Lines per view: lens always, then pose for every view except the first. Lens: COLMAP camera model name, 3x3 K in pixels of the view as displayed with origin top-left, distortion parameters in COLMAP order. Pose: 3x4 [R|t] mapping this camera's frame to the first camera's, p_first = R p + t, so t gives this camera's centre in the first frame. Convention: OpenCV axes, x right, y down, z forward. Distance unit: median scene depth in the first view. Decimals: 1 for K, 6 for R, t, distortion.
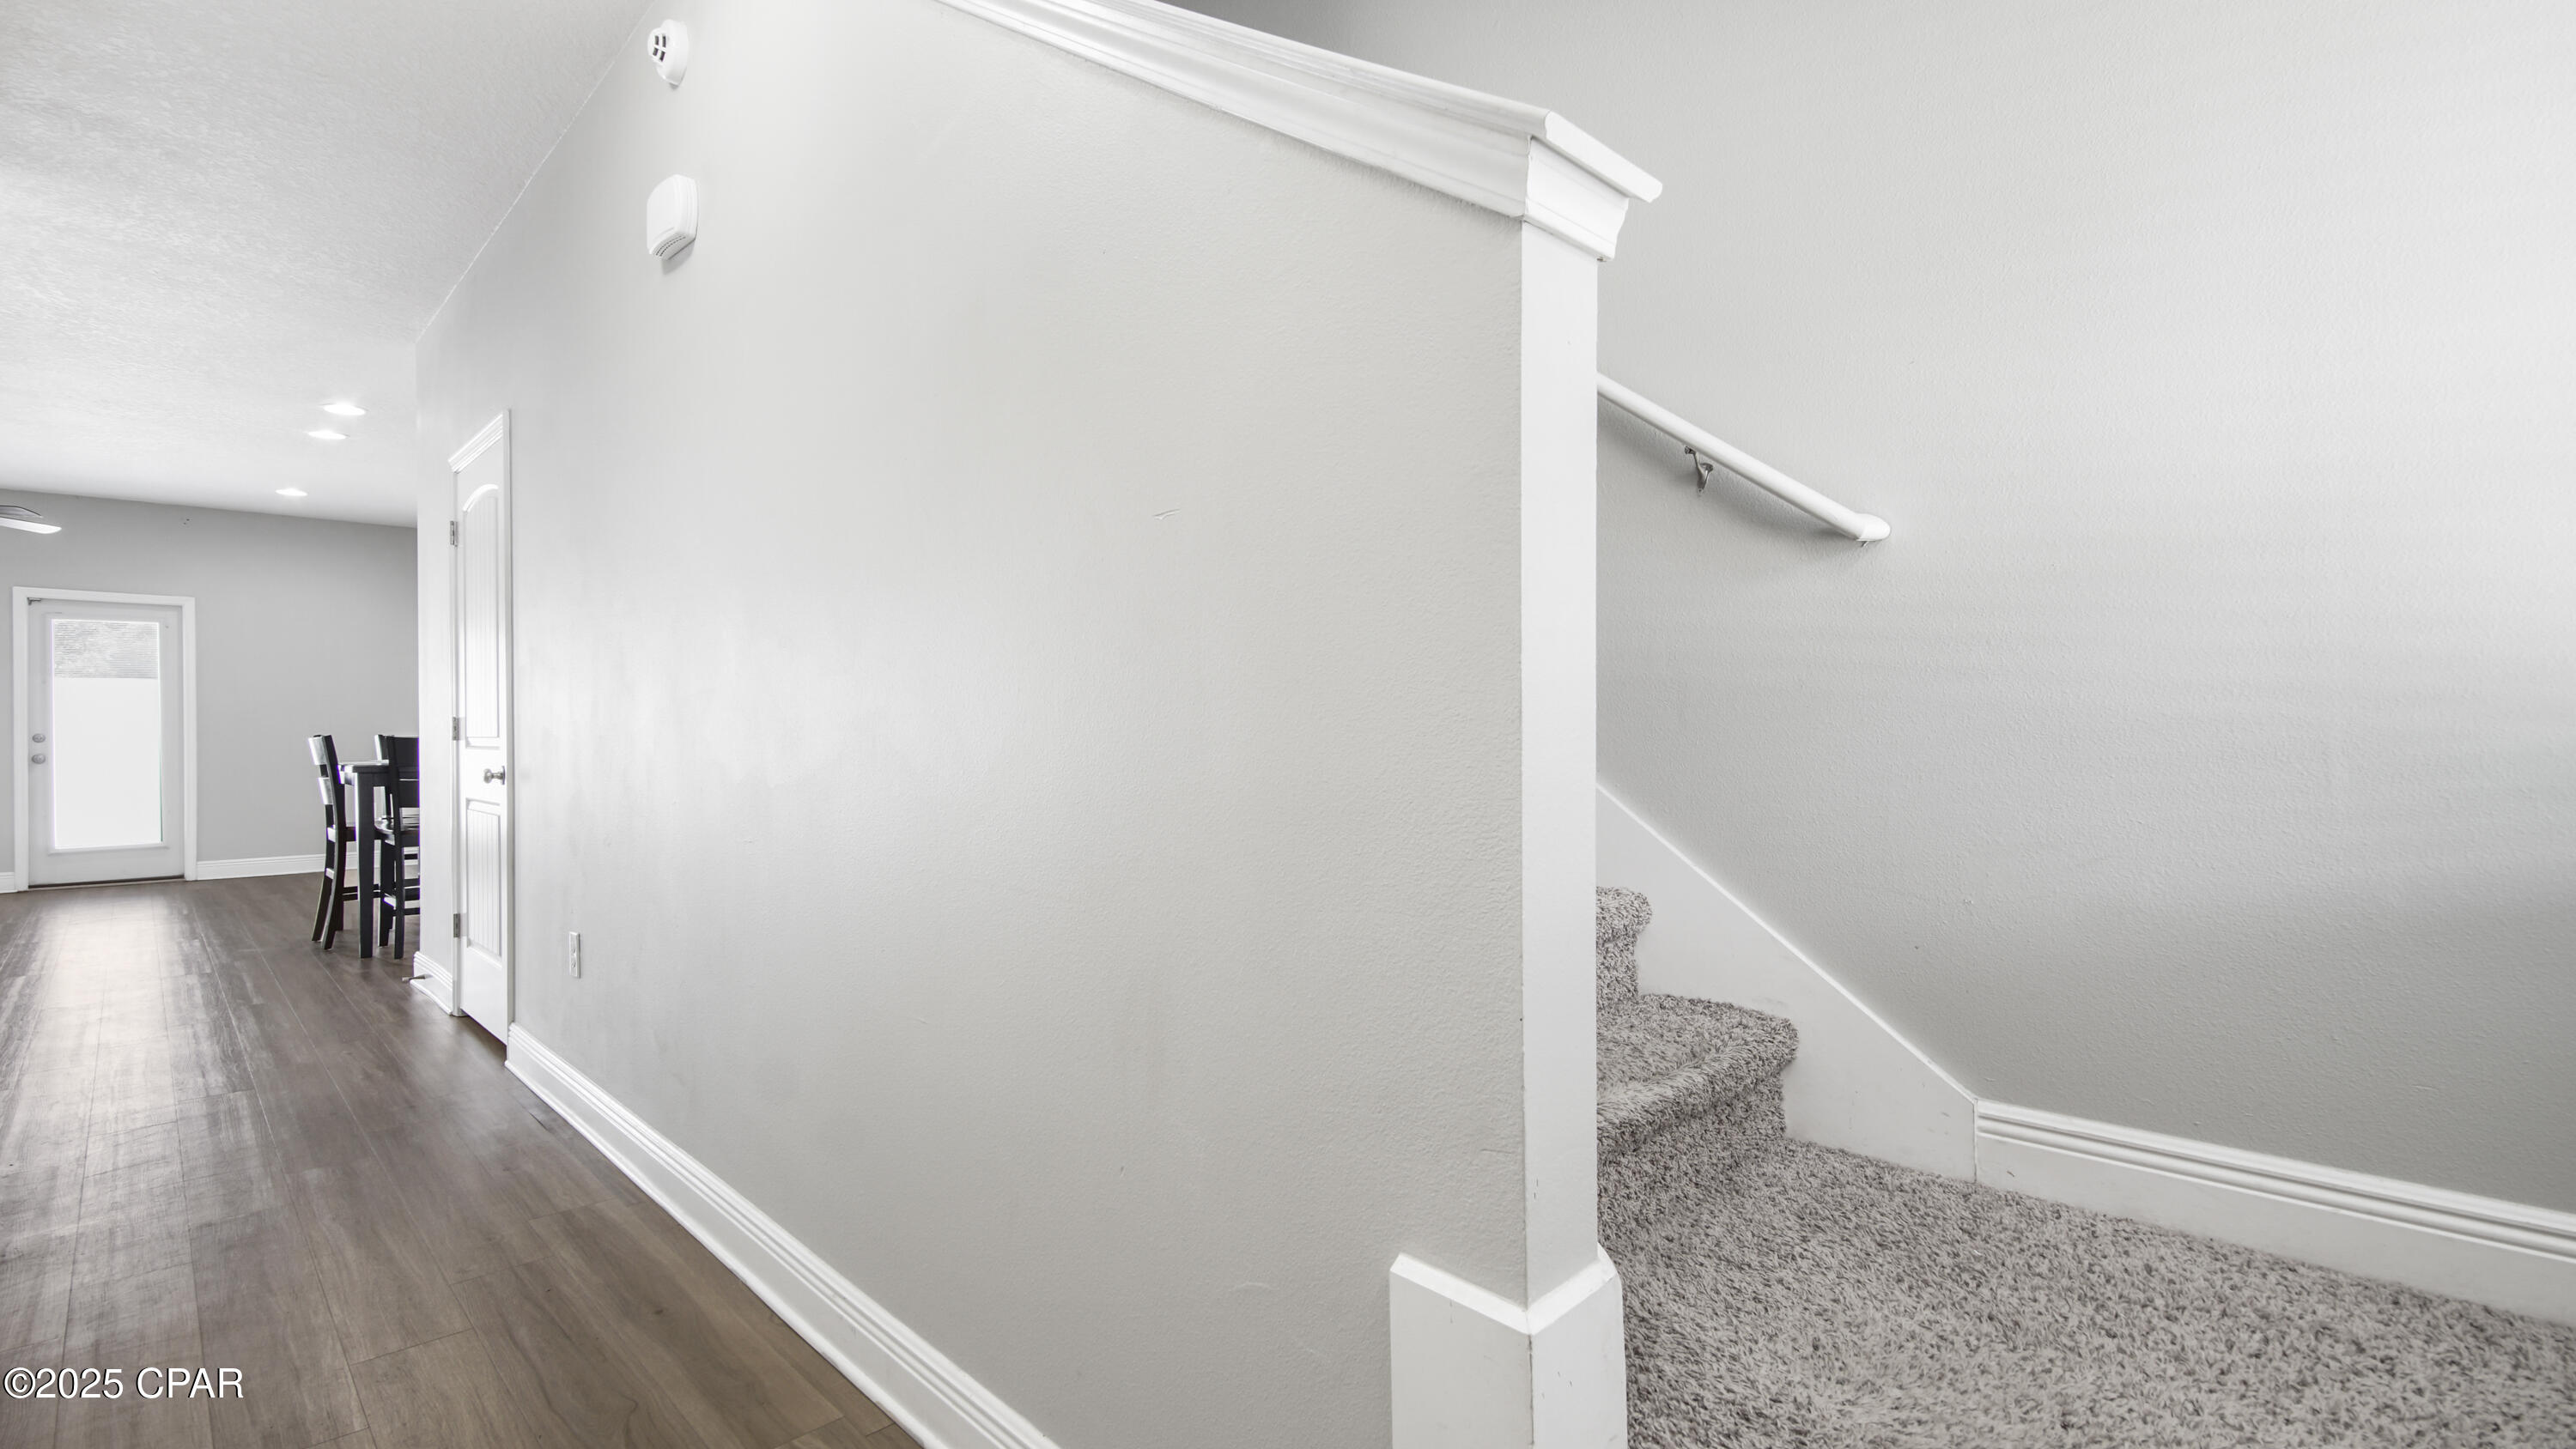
lens RADIAL K [[1200.9, 0, 1448.7], [0, 1200.9, 737.7], [0, 0, 1]] dist [0.037849, -0.023650]
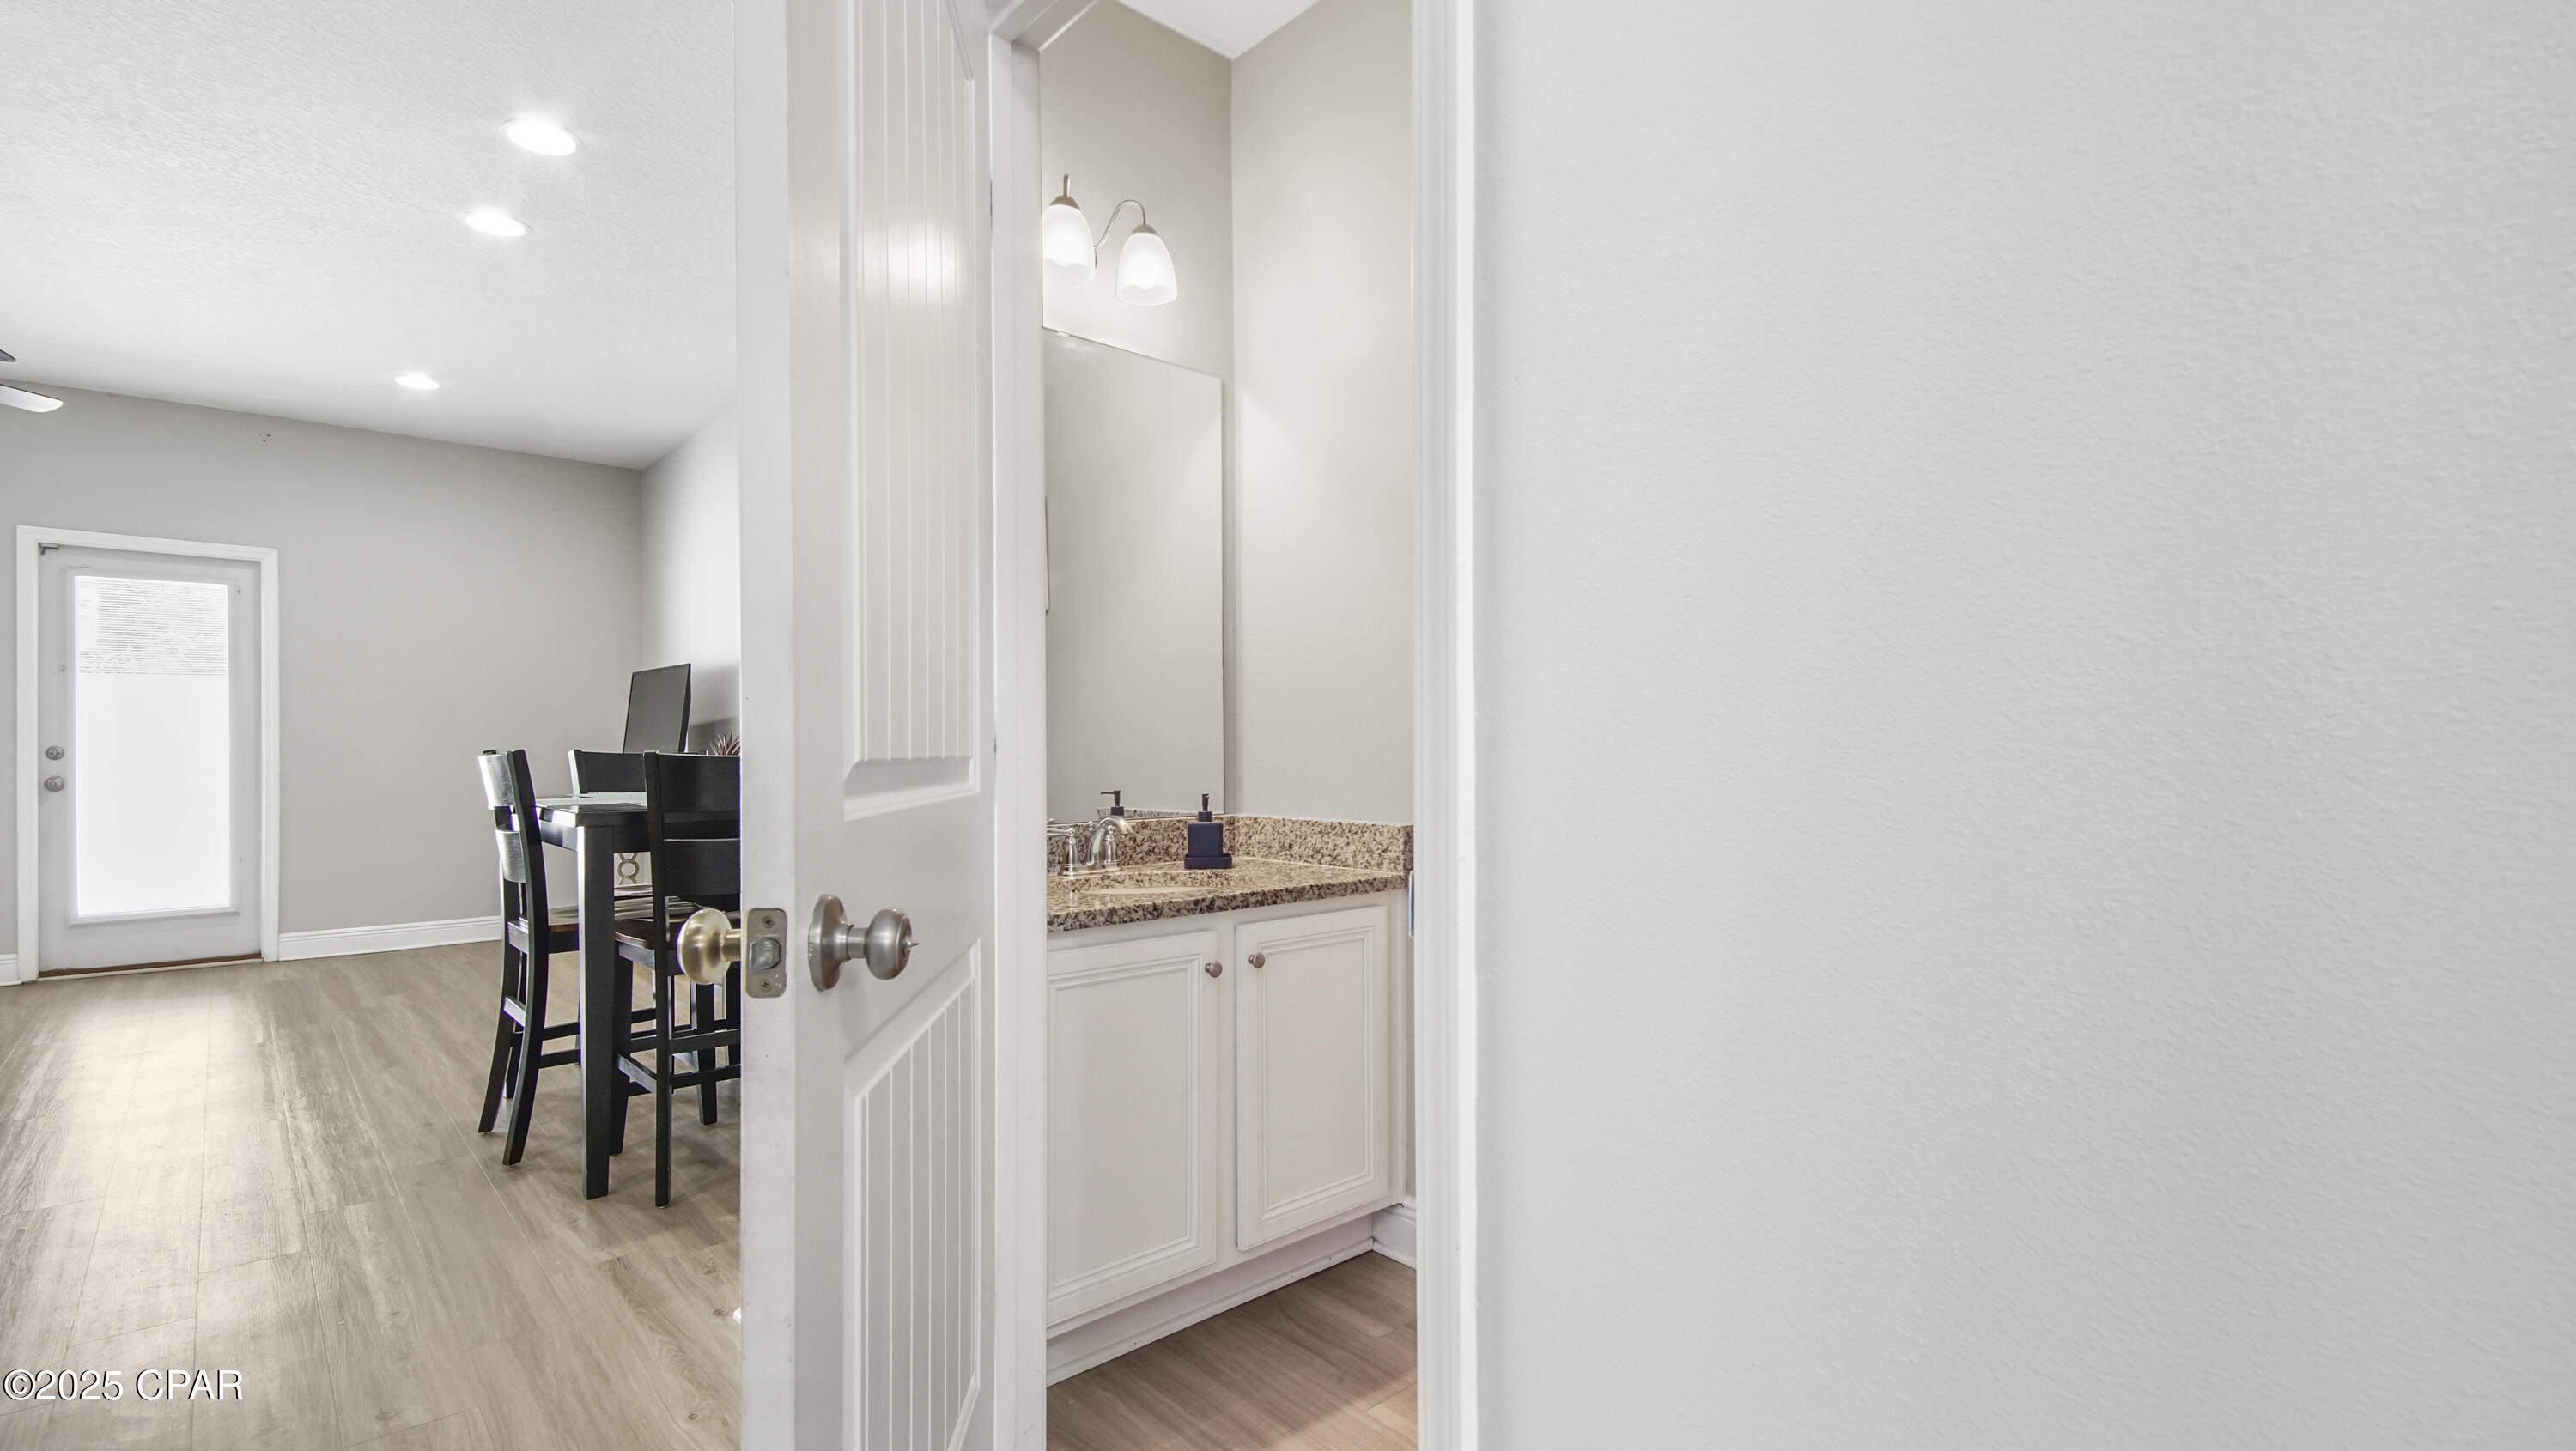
lens RADIAL K [[1150.0, 0, 1307.3], [0, 1150.0, 752.6], [0, 0, 1]] dist [0.040718, -0.024525]
pose [[0.996711, 0.001829, -0.081018, -0.533118], [-0.002039, 0.999995, -0.002503, 0.000347], [0.081013, 0.002660, 0.996710, 0.522404]]
